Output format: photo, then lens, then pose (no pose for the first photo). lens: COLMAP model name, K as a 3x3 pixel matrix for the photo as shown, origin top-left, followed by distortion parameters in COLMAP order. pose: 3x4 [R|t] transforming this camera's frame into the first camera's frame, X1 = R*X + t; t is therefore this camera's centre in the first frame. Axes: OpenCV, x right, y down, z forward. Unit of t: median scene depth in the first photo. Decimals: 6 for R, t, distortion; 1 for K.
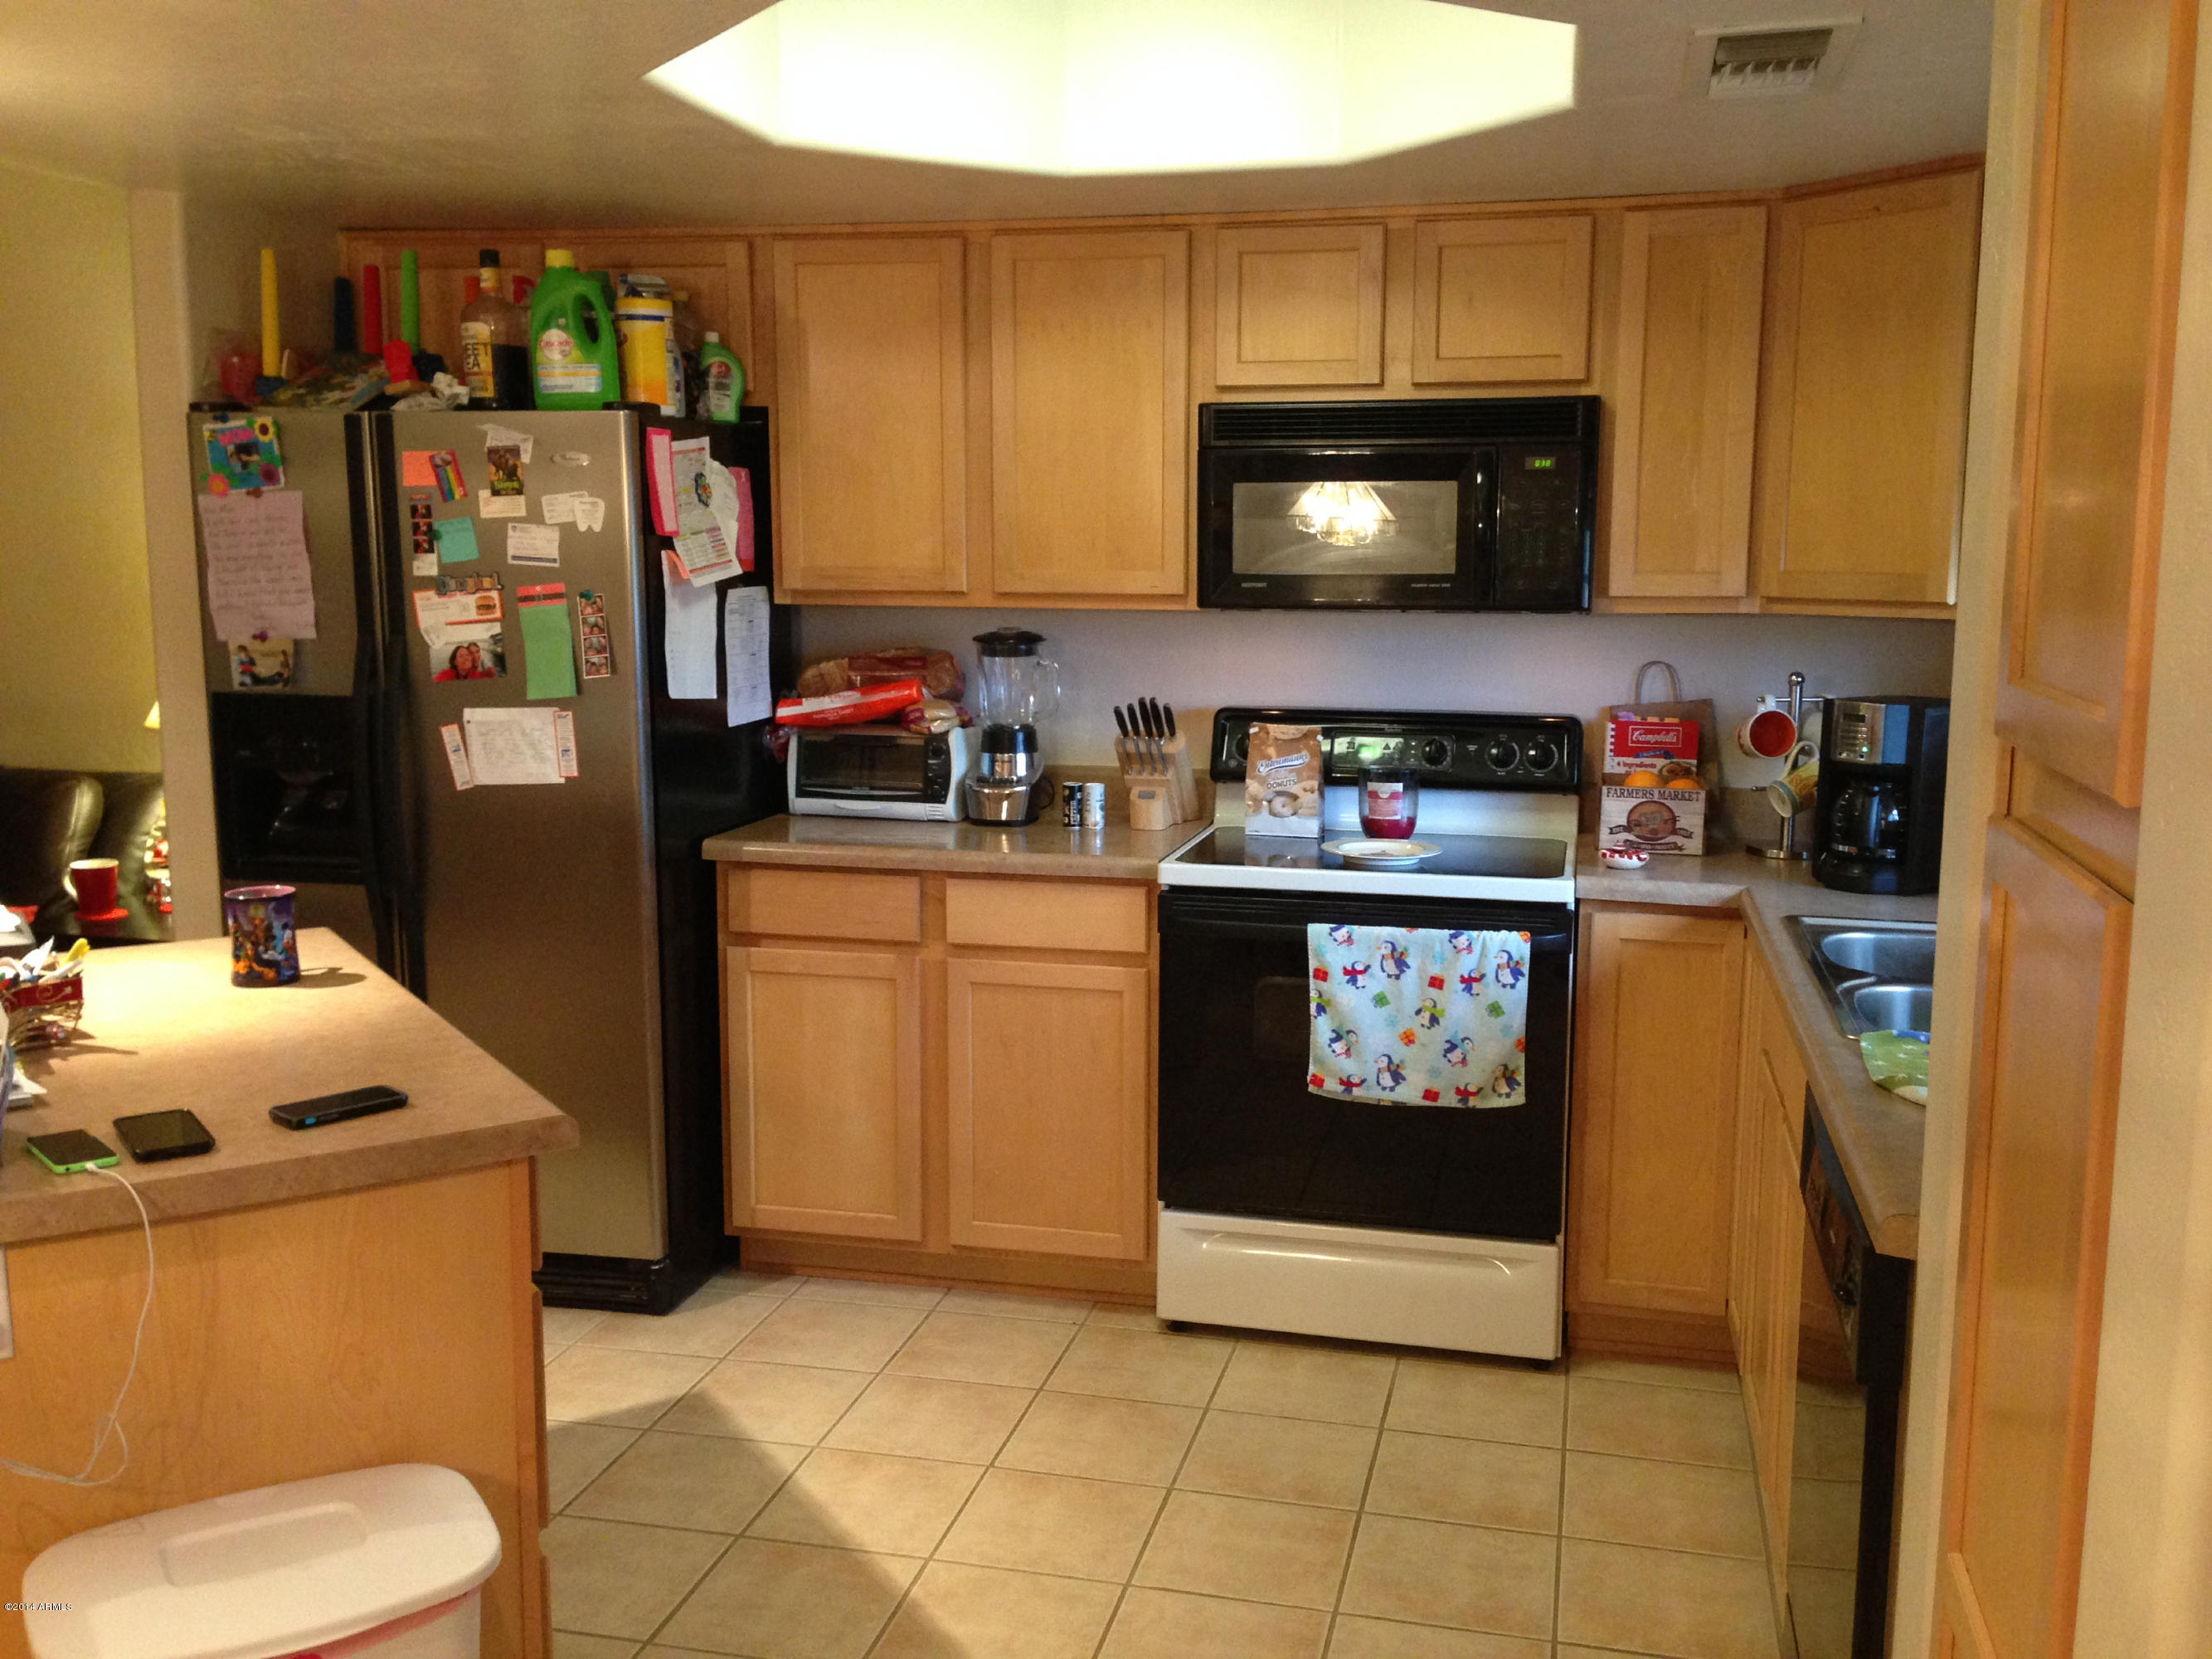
lens RADIAL K [[2068.2, 0, 1108.9], [0, 2068.2, 806.3], [0, 0, 1]] dist [0.074900, 0.000000]
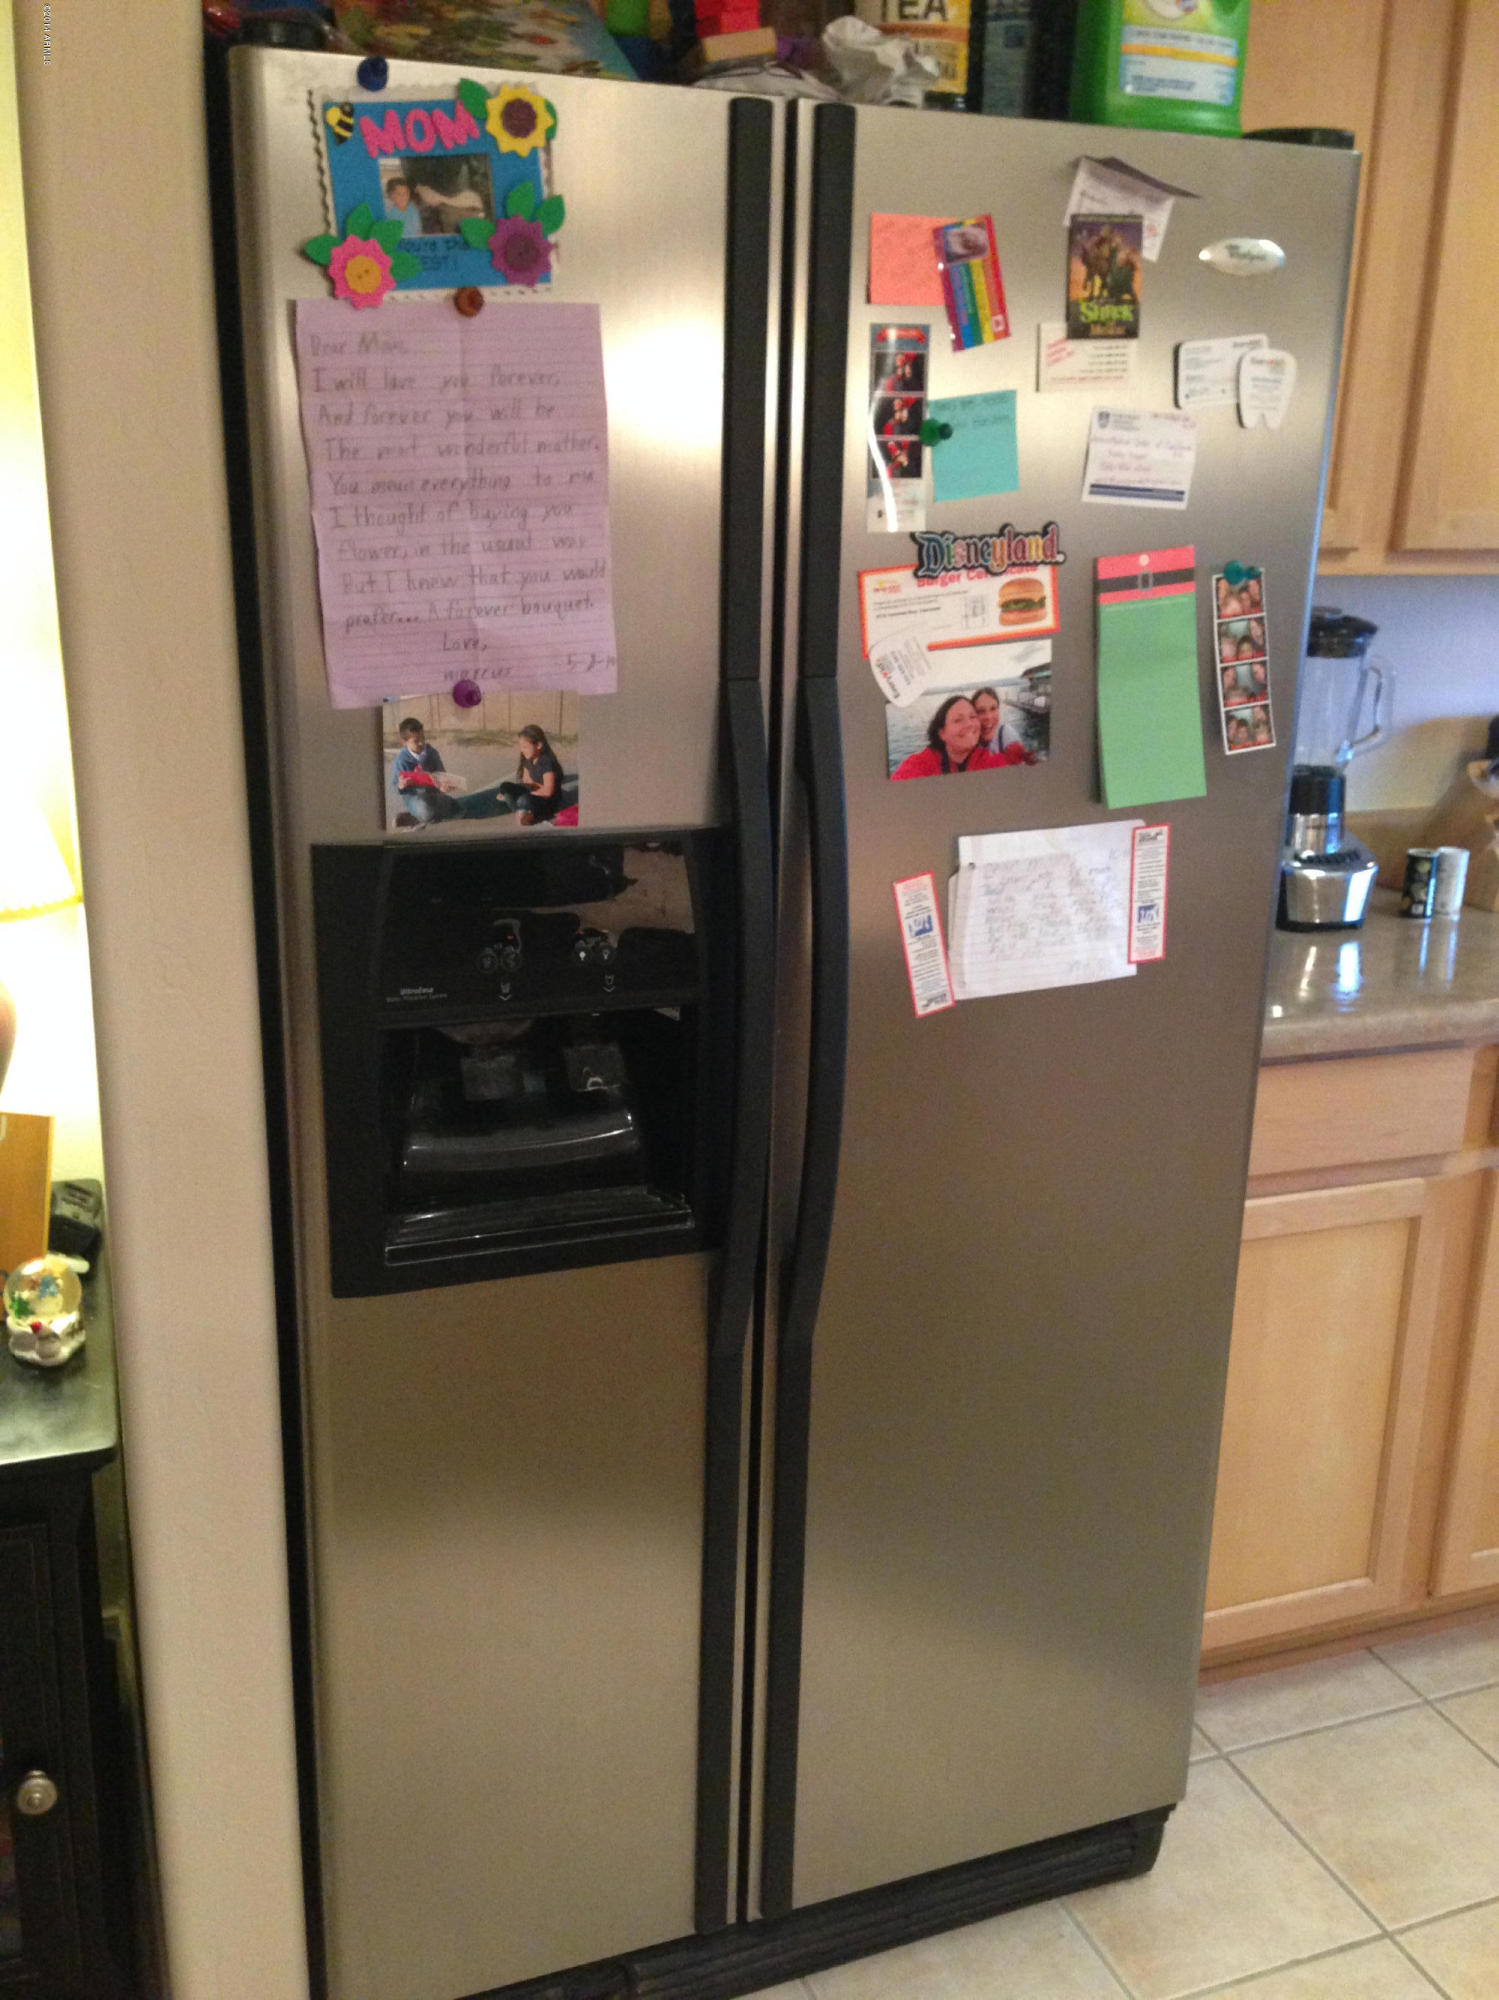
lens RADIAL K [[1869.9, 0, 744.1], [0, 1869.9, 1015.3], [0, 0, 1]] dist [0.074900, 0.000000]
pose [[0.820231, -0.143273, 0.553800, -0.577529], [0.056535, 0.983690, 0.170755, -0.081034], [-0.569232, -0.108750, 0.814953, 0.696150]]
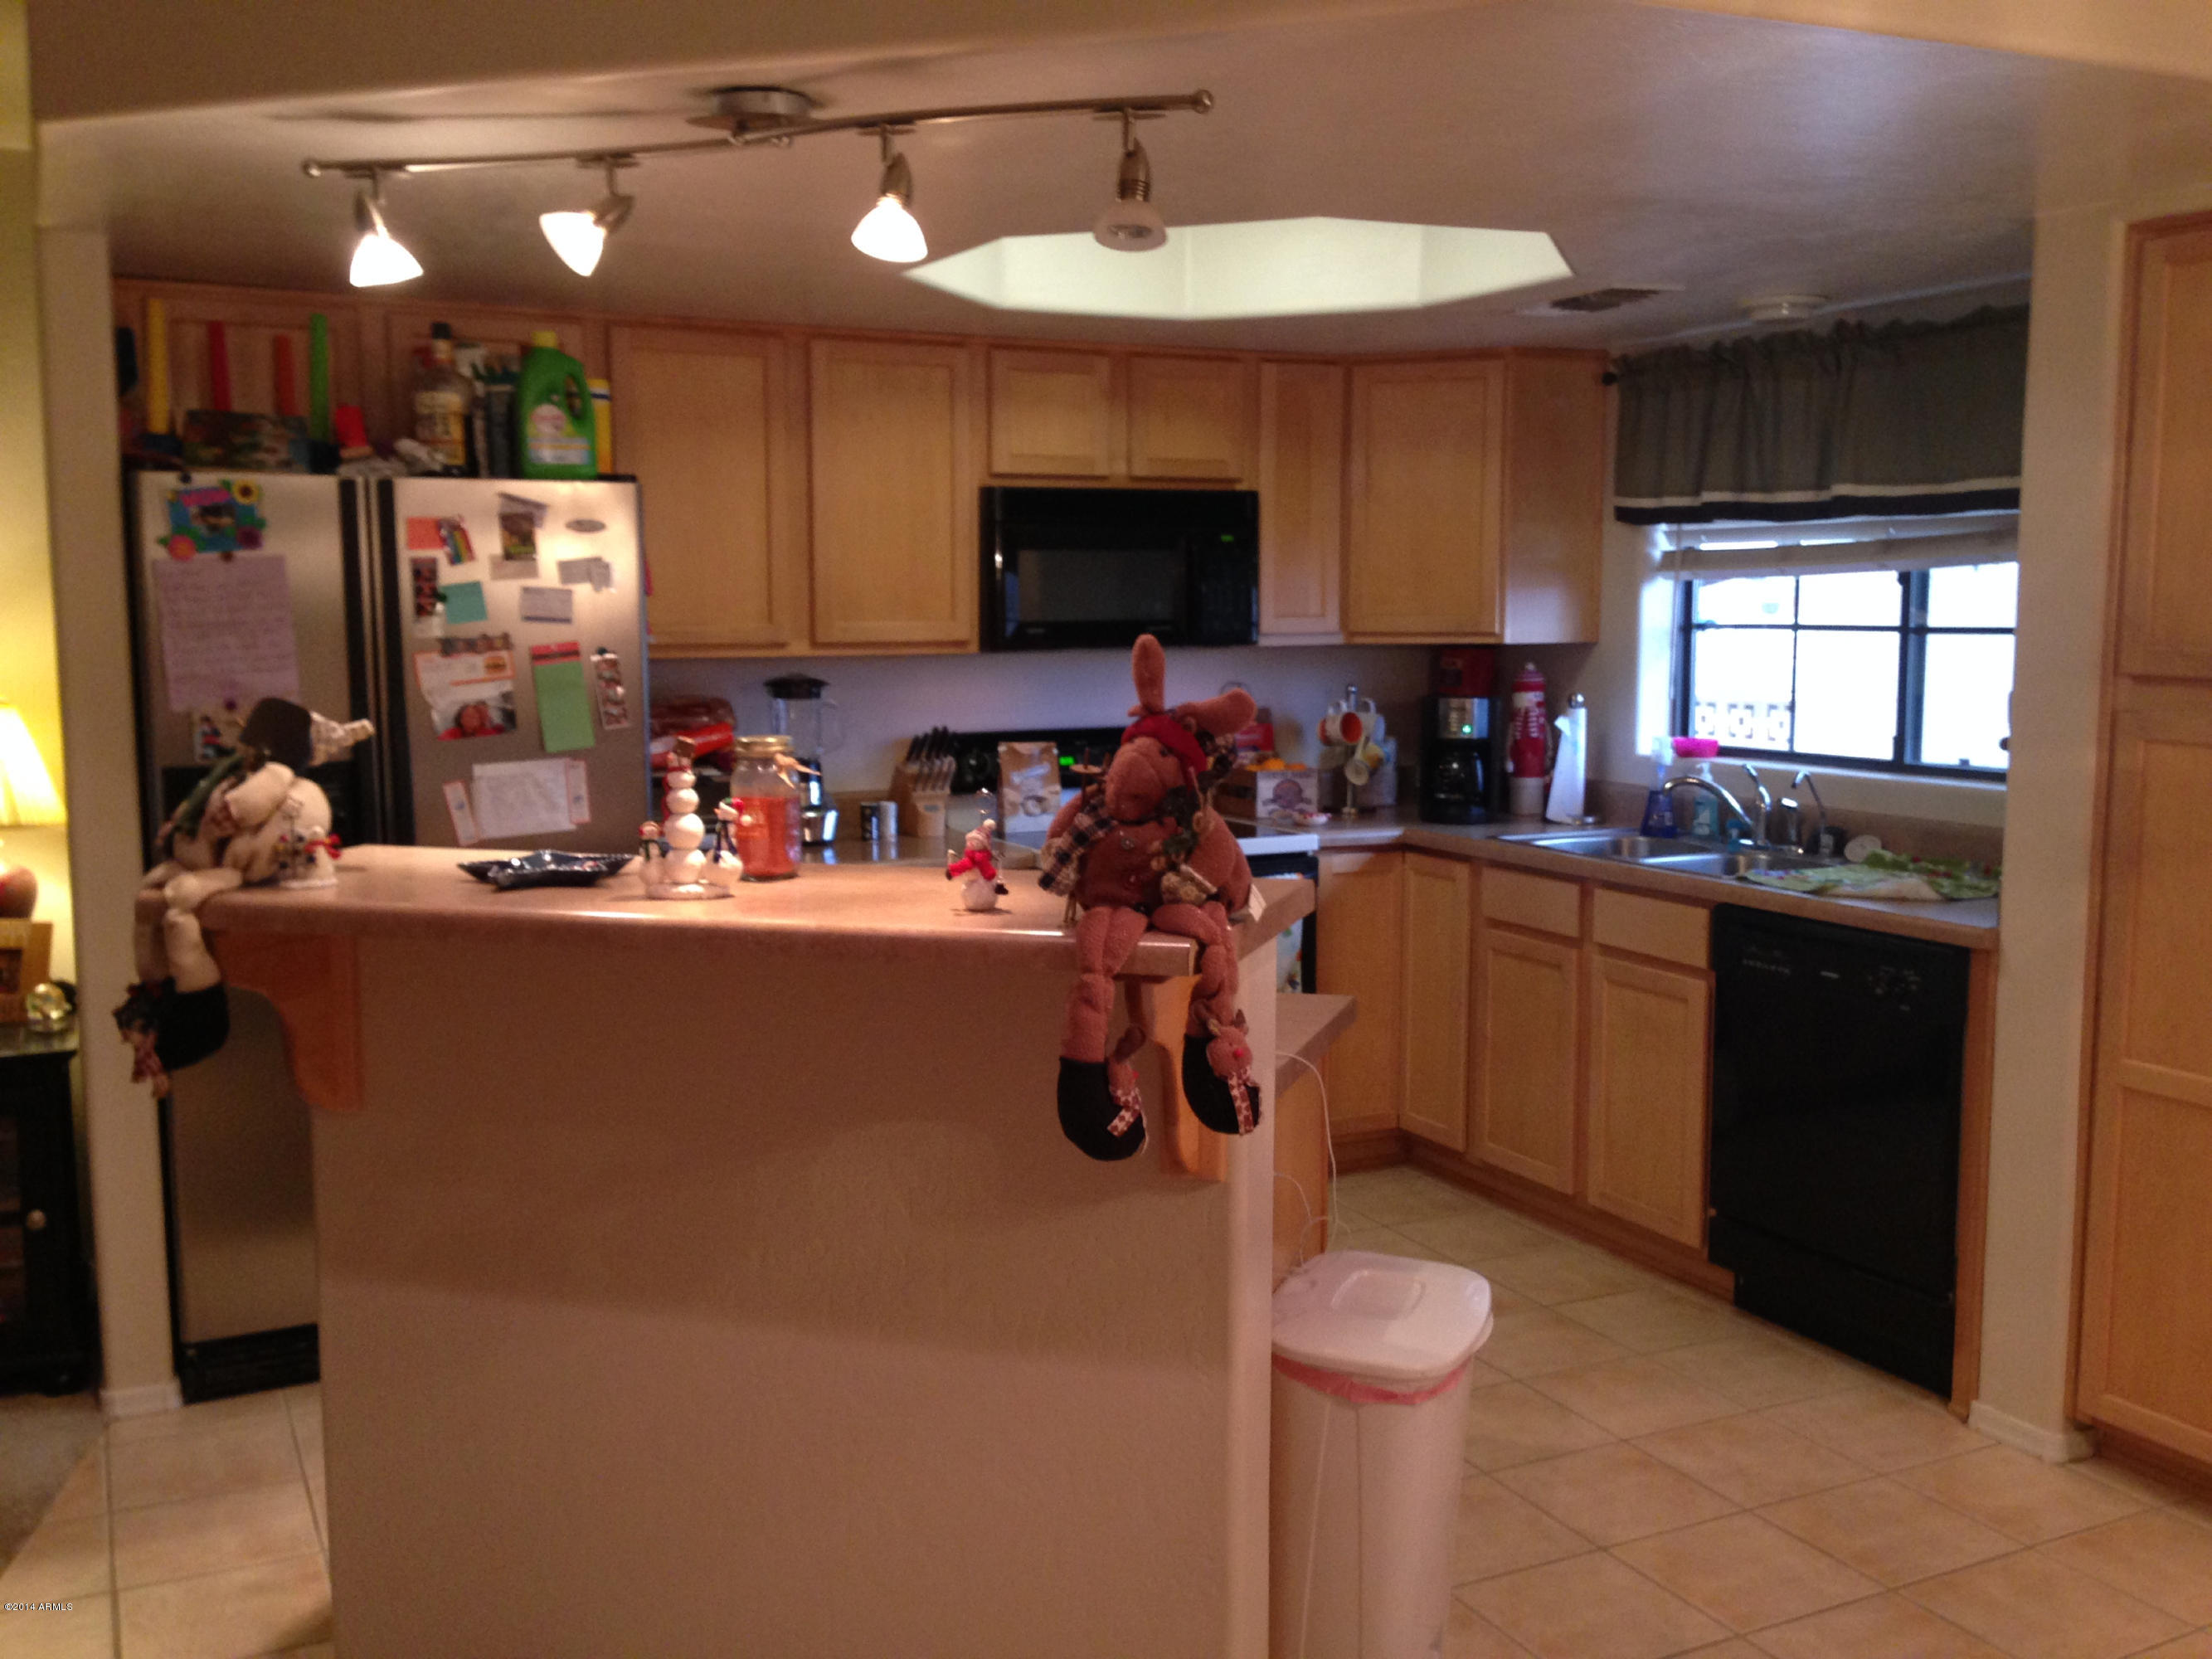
lens RADIAL K [[2068.2, 0, 1113.9], [0, 2068.2, 811.2], [0, 0, 1]] dist [0.074900, 0.000000]
pose [[0.762956, -0.075784, 0.641993, -0.733045], [0.093784, 0.995574, 0.006067, -0.000917], [-0.639612, 0.055580, 0.766686, 0.008778]]
